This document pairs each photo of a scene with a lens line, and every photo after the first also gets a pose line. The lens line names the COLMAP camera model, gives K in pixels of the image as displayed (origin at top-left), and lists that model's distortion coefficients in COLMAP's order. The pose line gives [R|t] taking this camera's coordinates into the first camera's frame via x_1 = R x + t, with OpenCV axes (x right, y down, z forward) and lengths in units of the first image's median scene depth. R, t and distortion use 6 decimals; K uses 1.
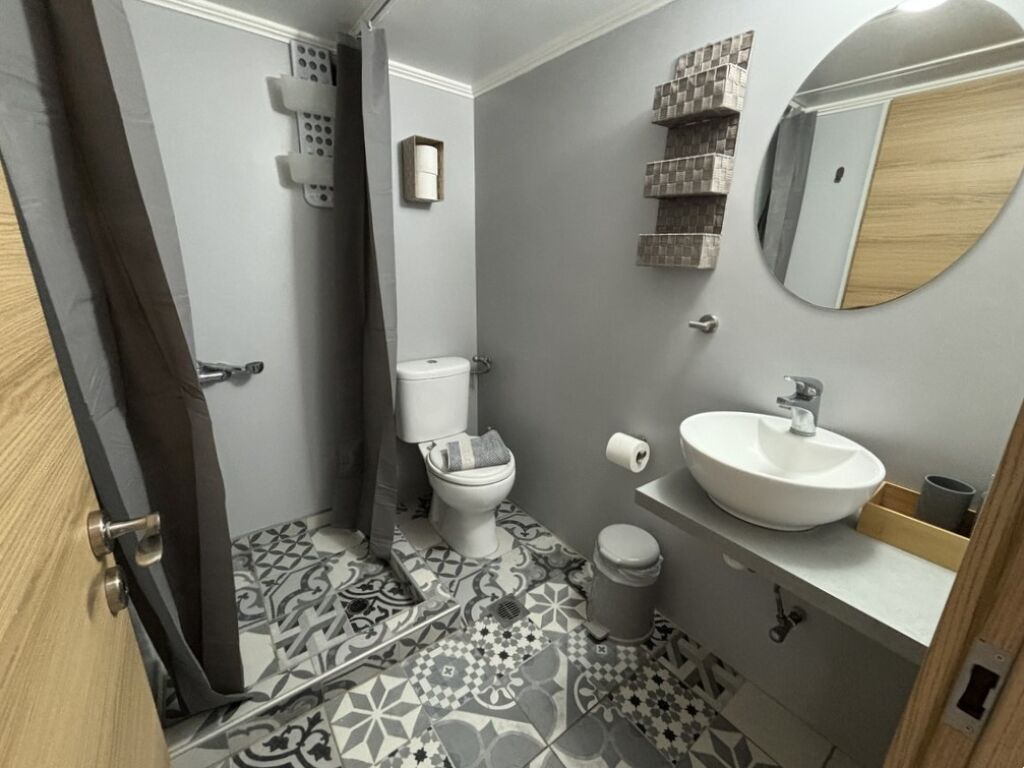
lens RADIAL K [[422.7, 0, 509.6], [0, 422.7, 382.2], [0, 0, 1]] dist [0.007137, -0.000036]
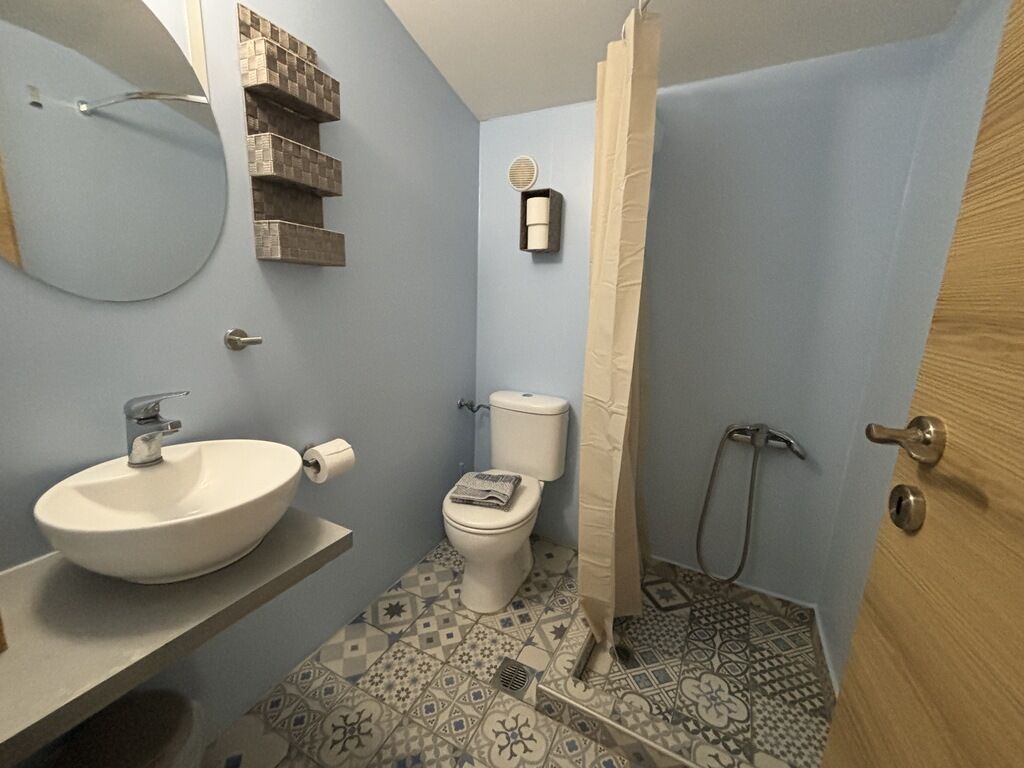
lens RADIAL K [[422.7, 0, 509.6], [0, 422.7, 382.2], [0, 0, 1]] dist [0.007137, -0.000036]
pose [[-0.486778, -0.197031, 0.851015, -0.583552], [0.223832, 0.913569, 0.339545, -0.249757], [-0.844361, 0.355768, -0.400604, 1.043425]]
